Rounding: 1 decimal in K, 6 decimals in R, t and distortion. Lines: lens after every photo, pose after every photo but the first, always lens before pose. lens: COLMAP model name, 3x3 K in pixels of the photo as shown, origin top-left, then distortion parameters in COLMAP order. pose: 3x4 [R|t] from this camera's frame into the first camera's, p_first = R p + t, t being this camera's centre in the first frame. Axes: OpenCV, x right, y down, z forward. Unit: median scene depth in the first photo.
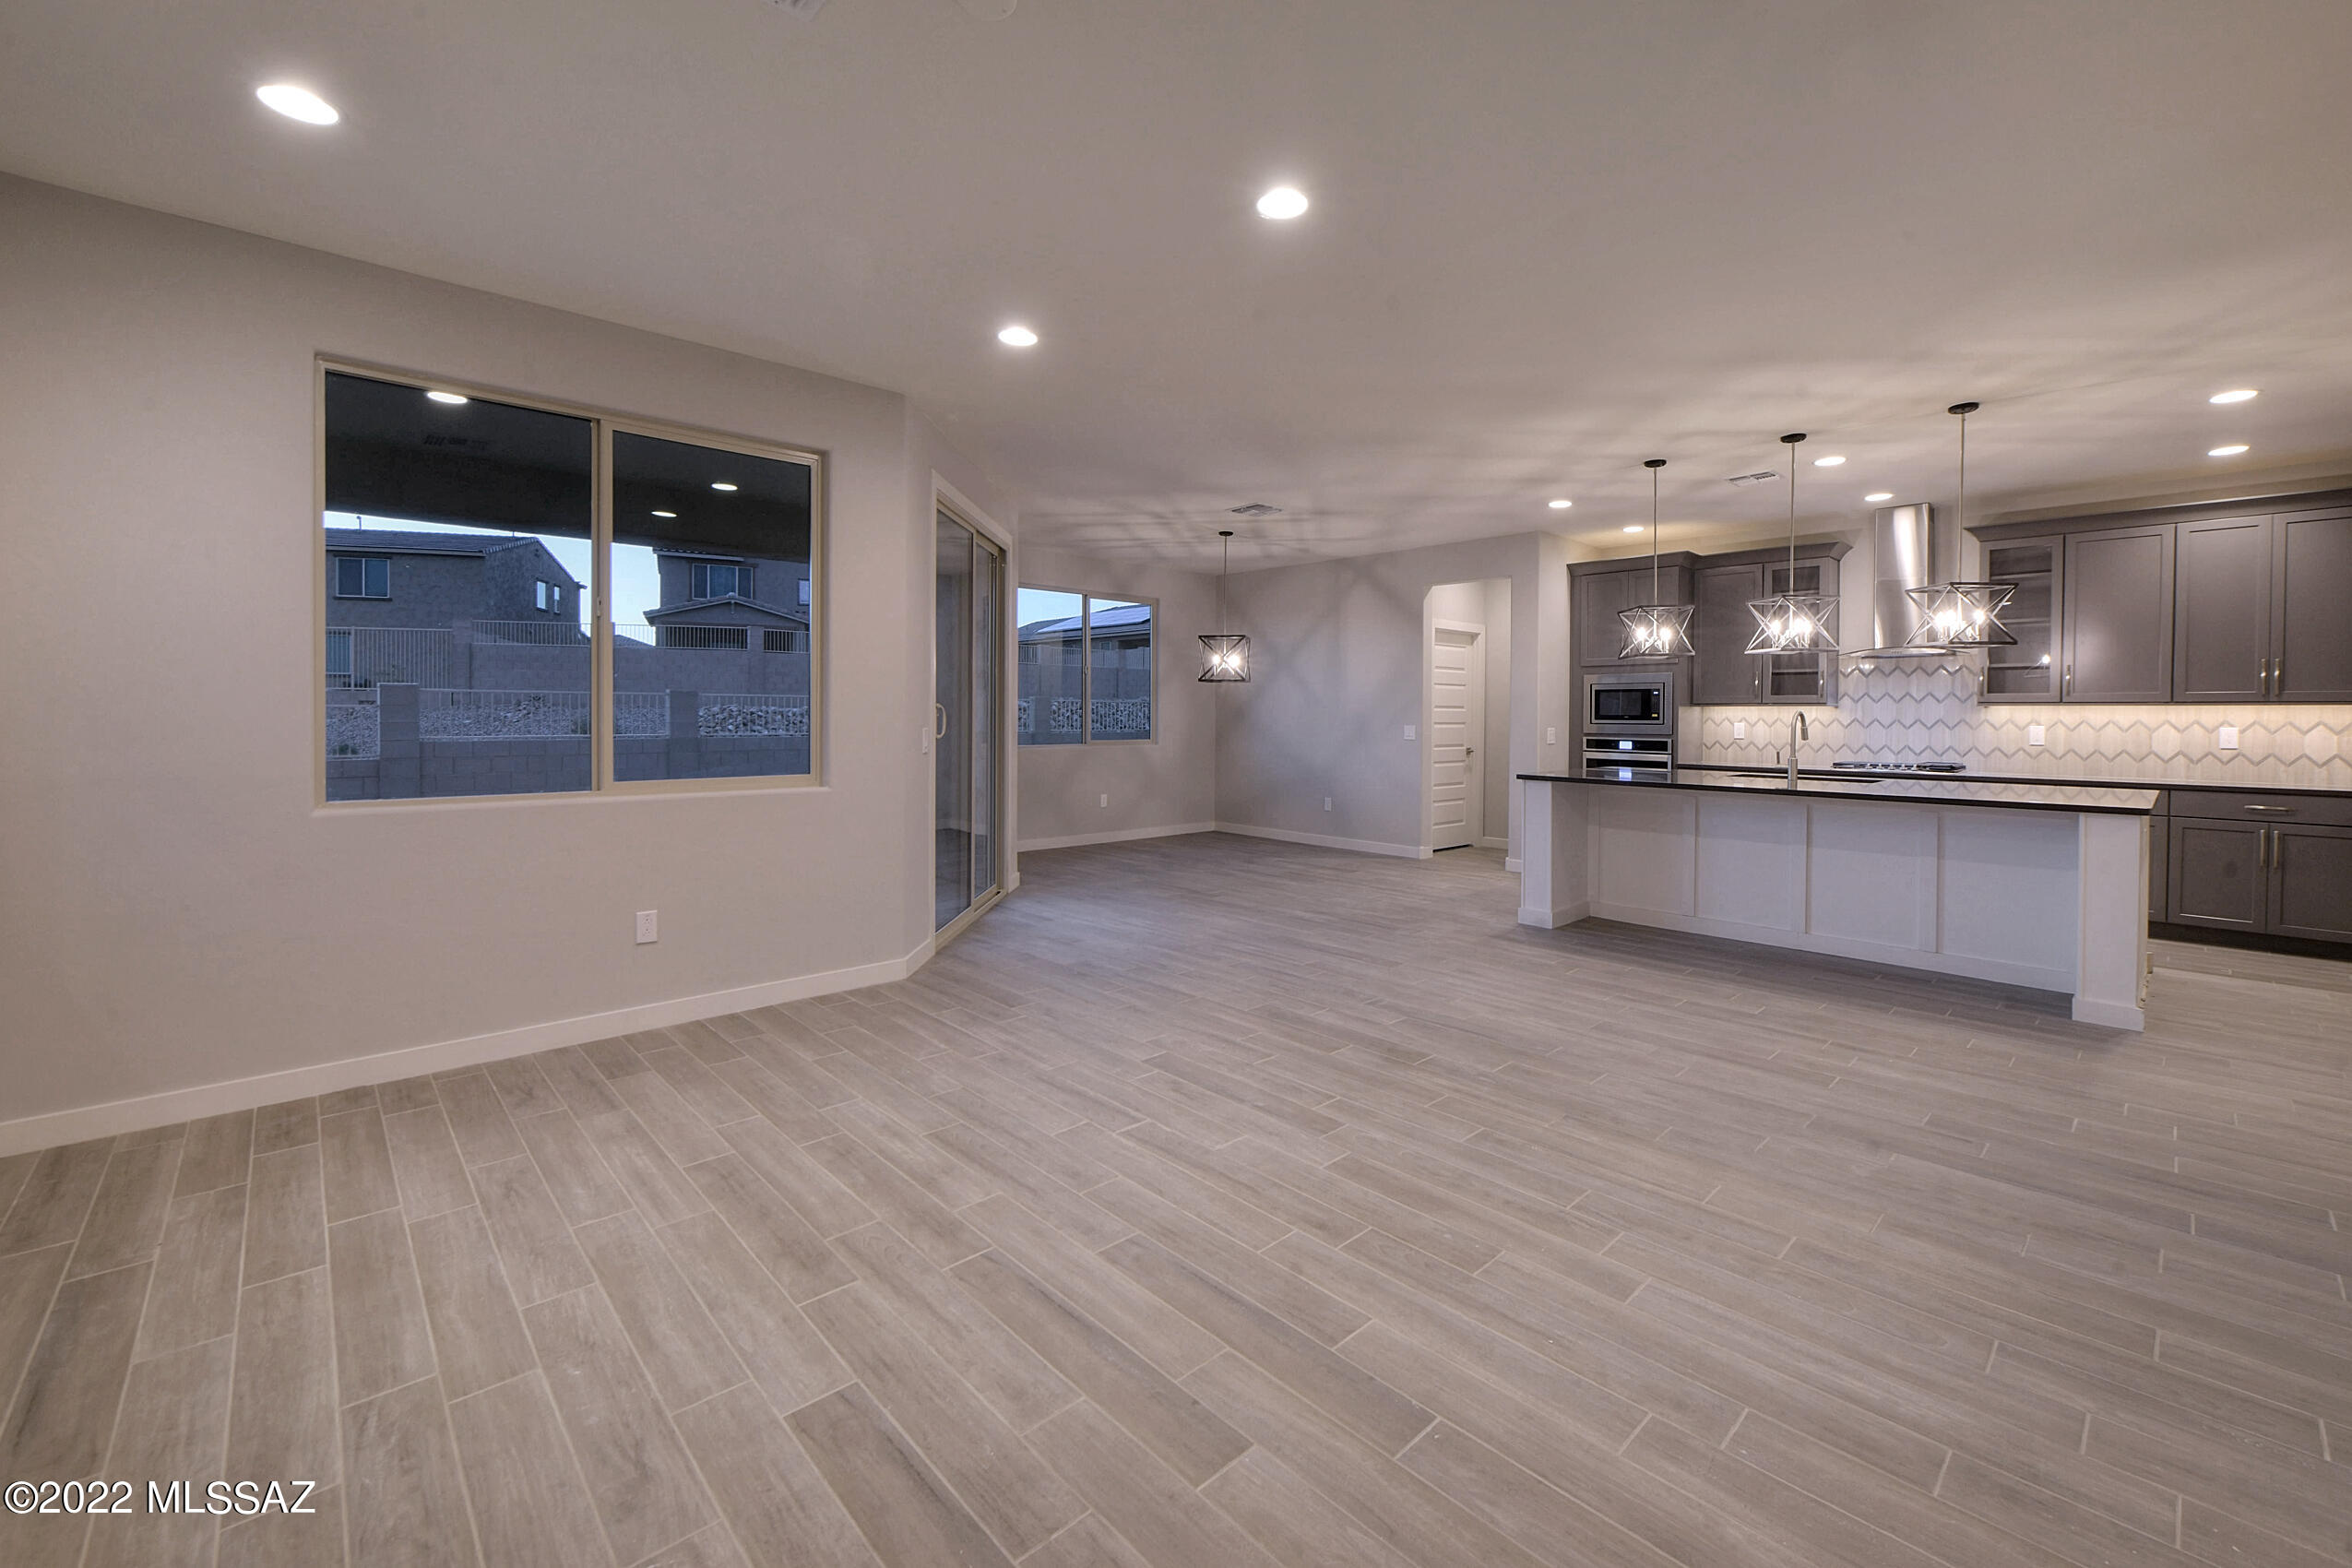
lens RADIAL K [[970.3, 0, 1191.6], [0, 970.3, 716.2], [0, 0, 1]] dist [-0.007160, -0.000820]
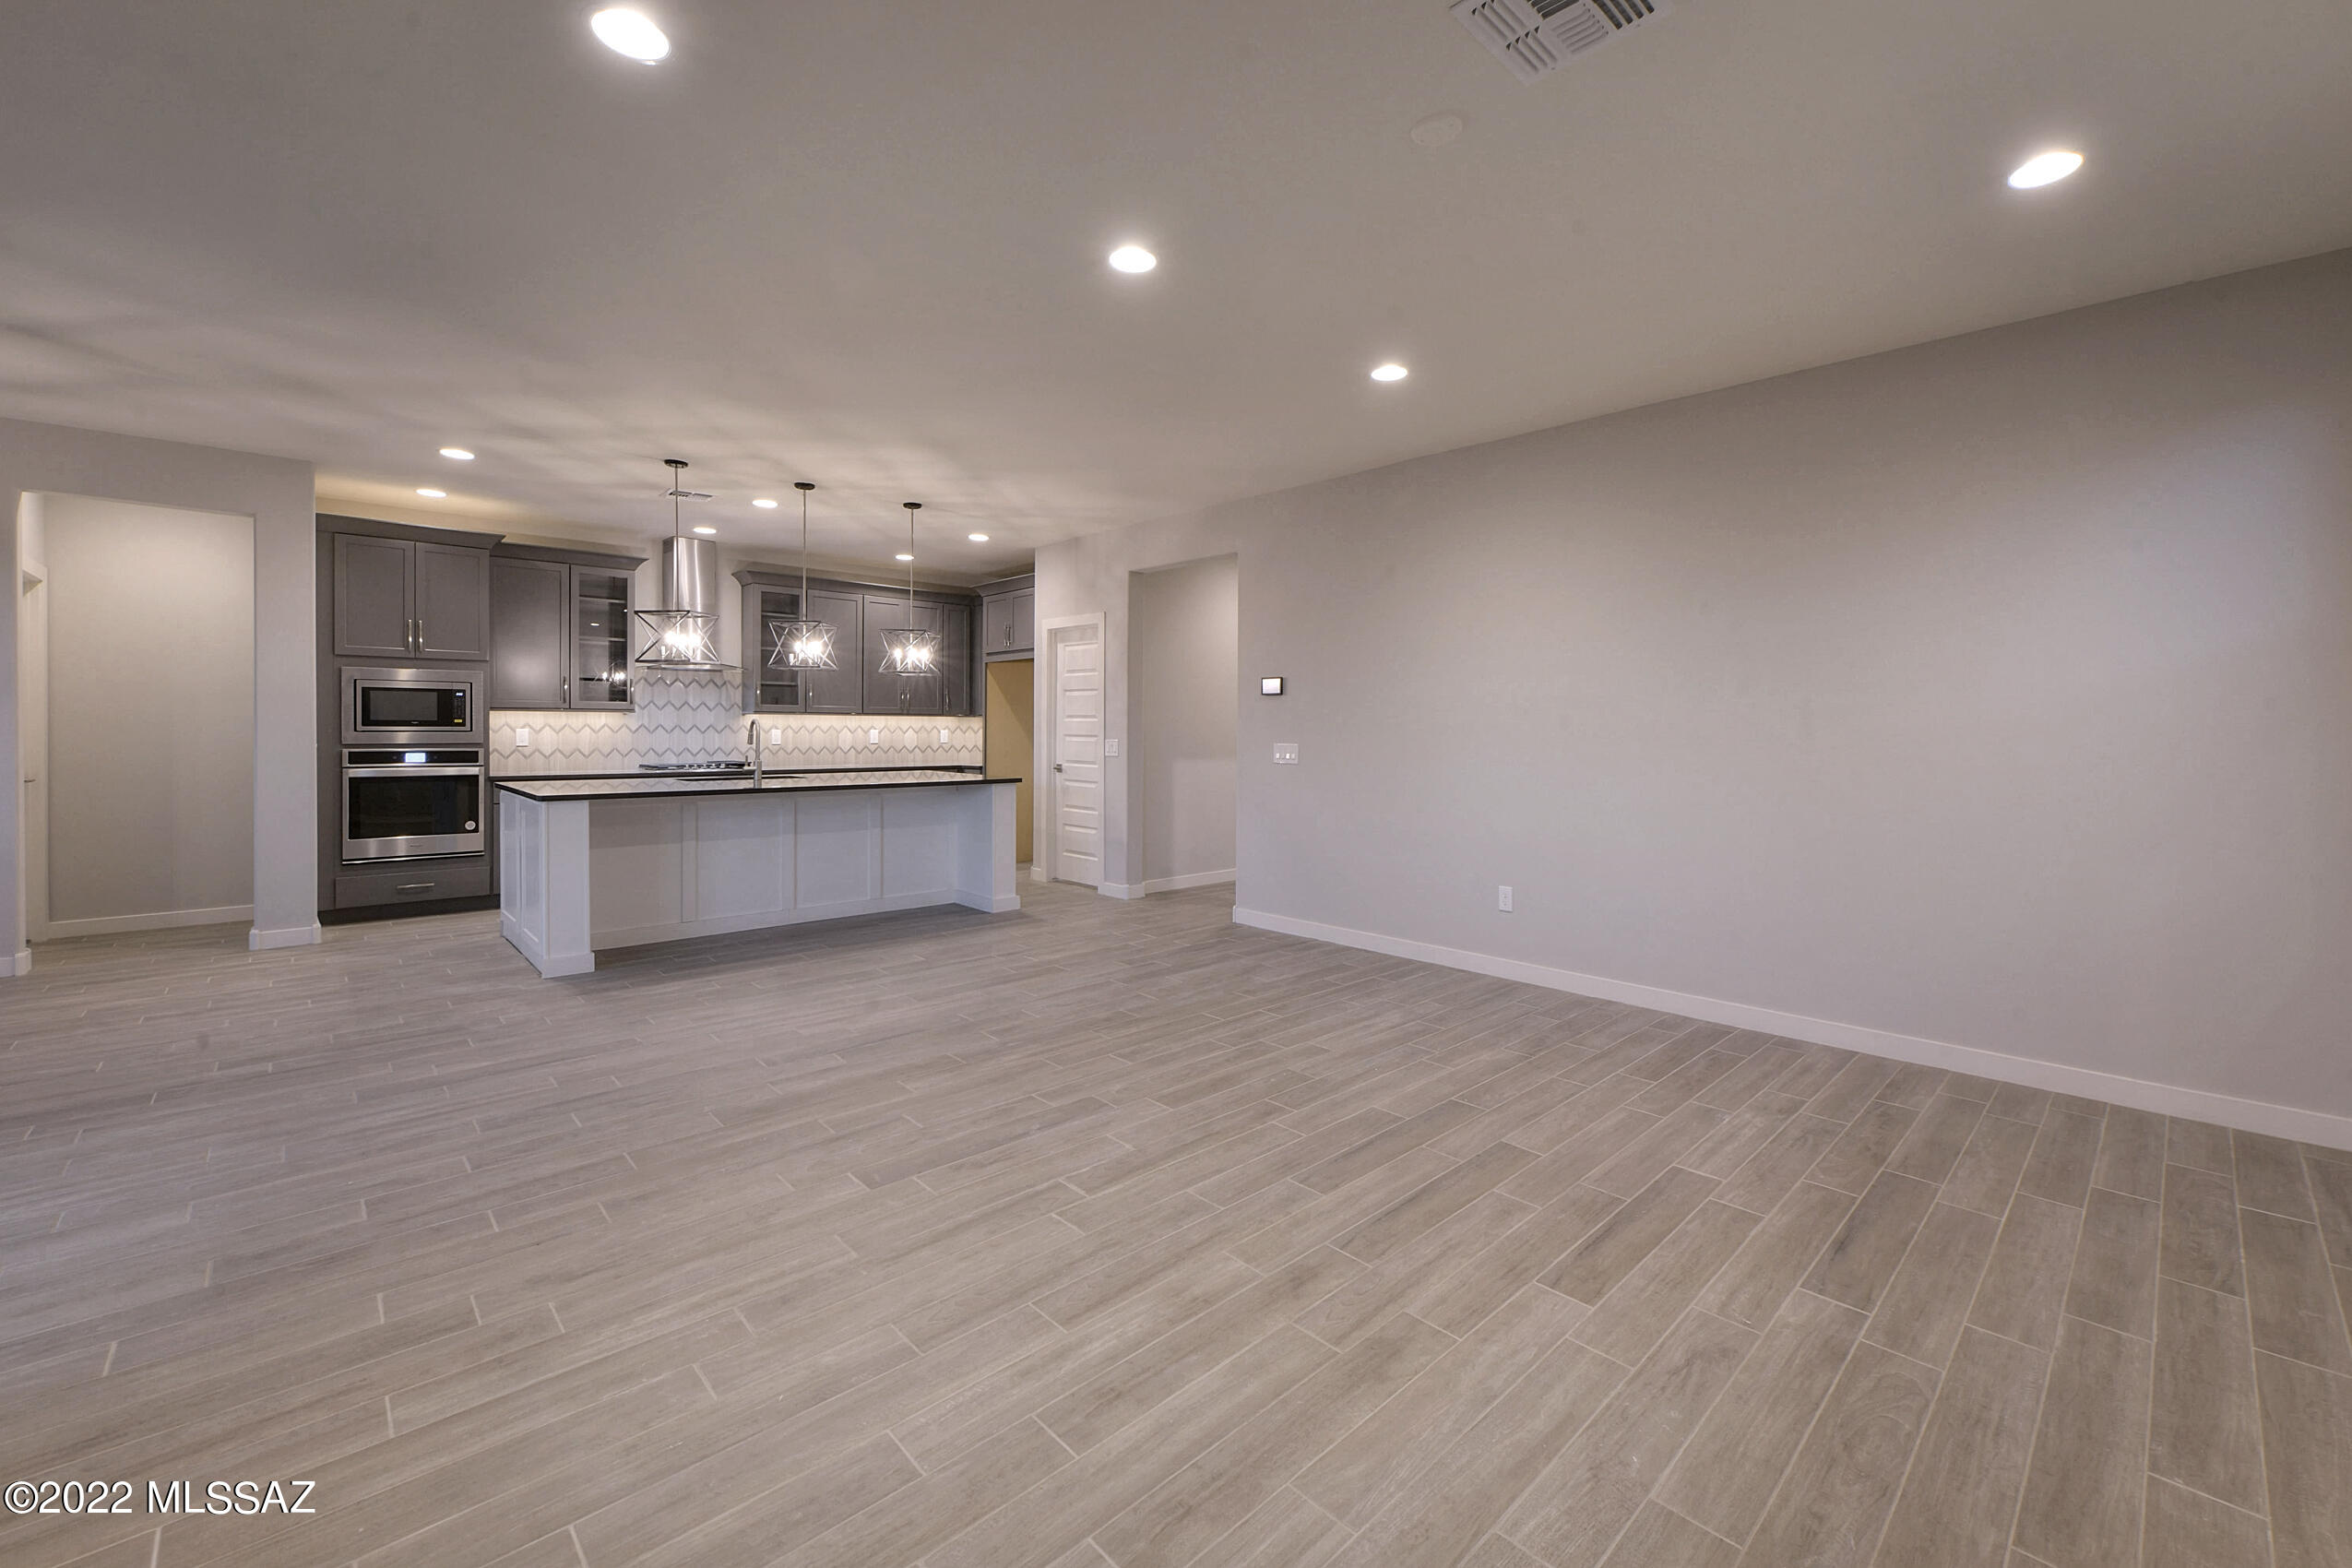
lens RADIAL K [[966.7, 0, 1230.6], [0, 966.7, 735.2], [0, 0, 1]] dist [-0.005960, -0.000163]
pose [[-0.038361, -0.014441, 0.999160, -0.890015], [-0.005343, 0.999884, 0.014246, -0.009061], [-0.999250, -0.004792, -0.038433, 0.829894]]
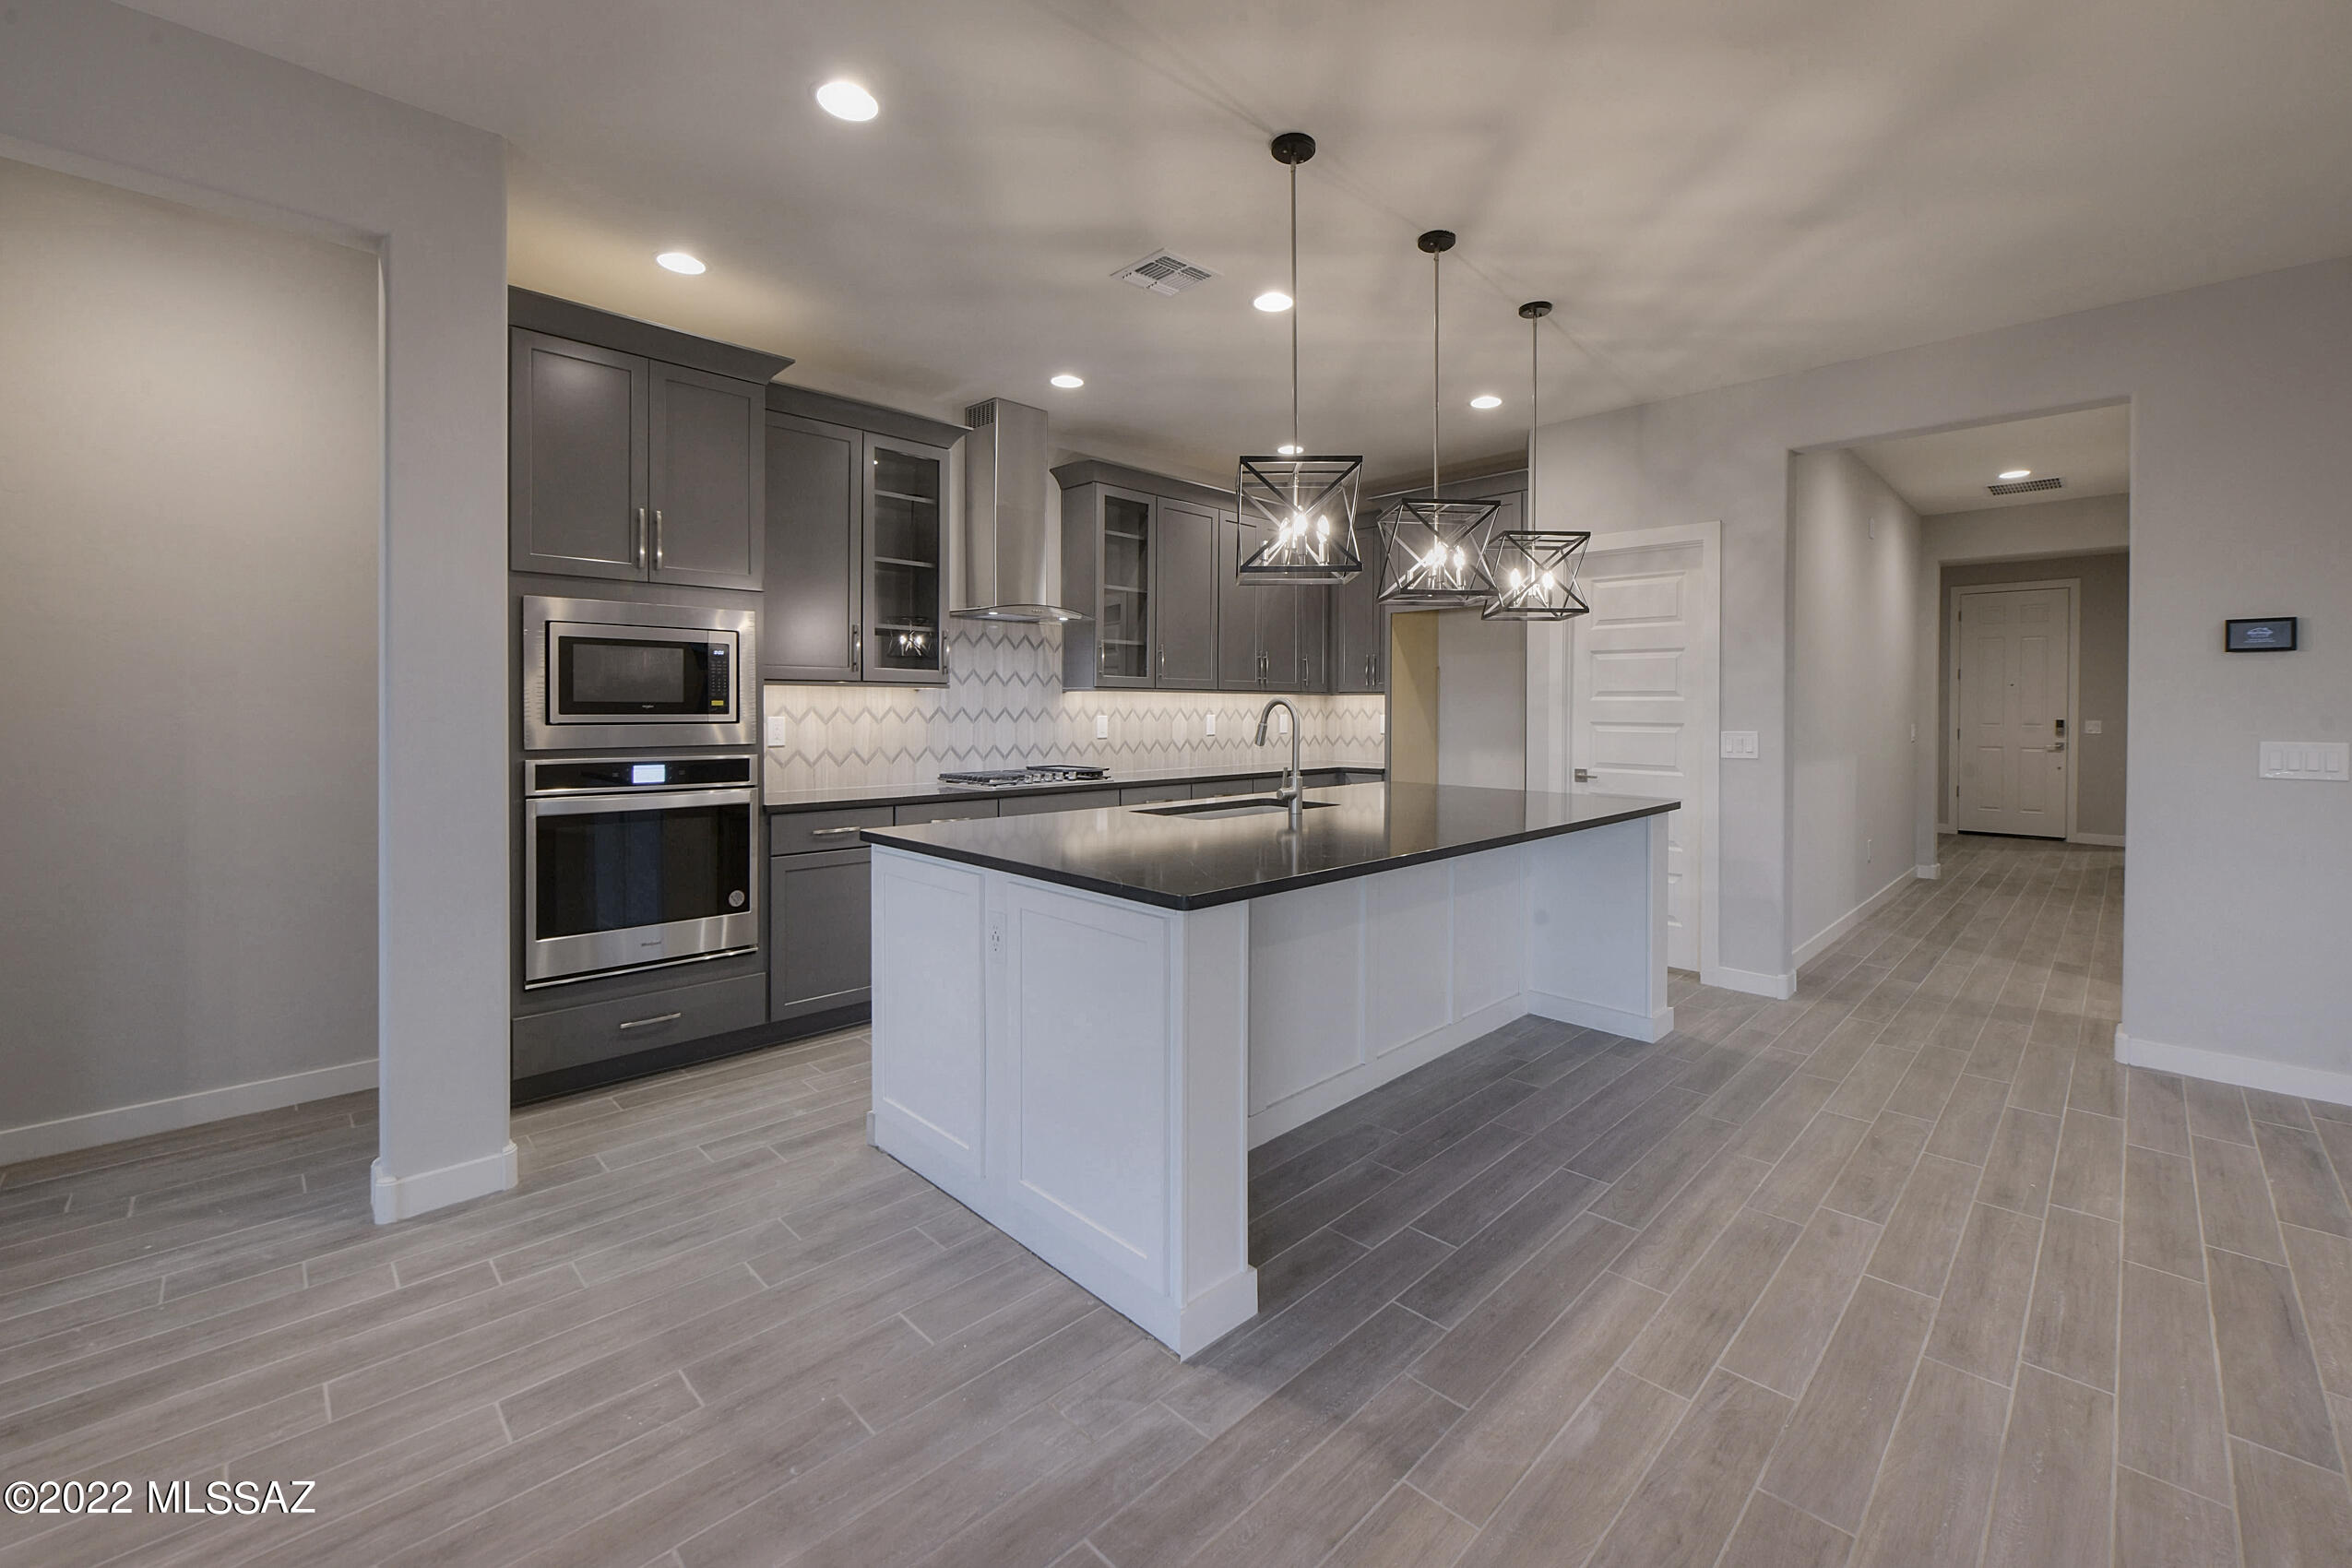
lens RADIAL K [[970.3, 0, 1191.6], [0, 970.3, 716.2], [0, 0, 1]] dist [-0.007160, -0.000820]
pose [[-0.043645, -0.016519, 0.998911, 0.043486], [-0.003145, 0.999861, 0.016397, -0.006843], [-0.999042, -0.002426, -0.043691, 1.844692]]
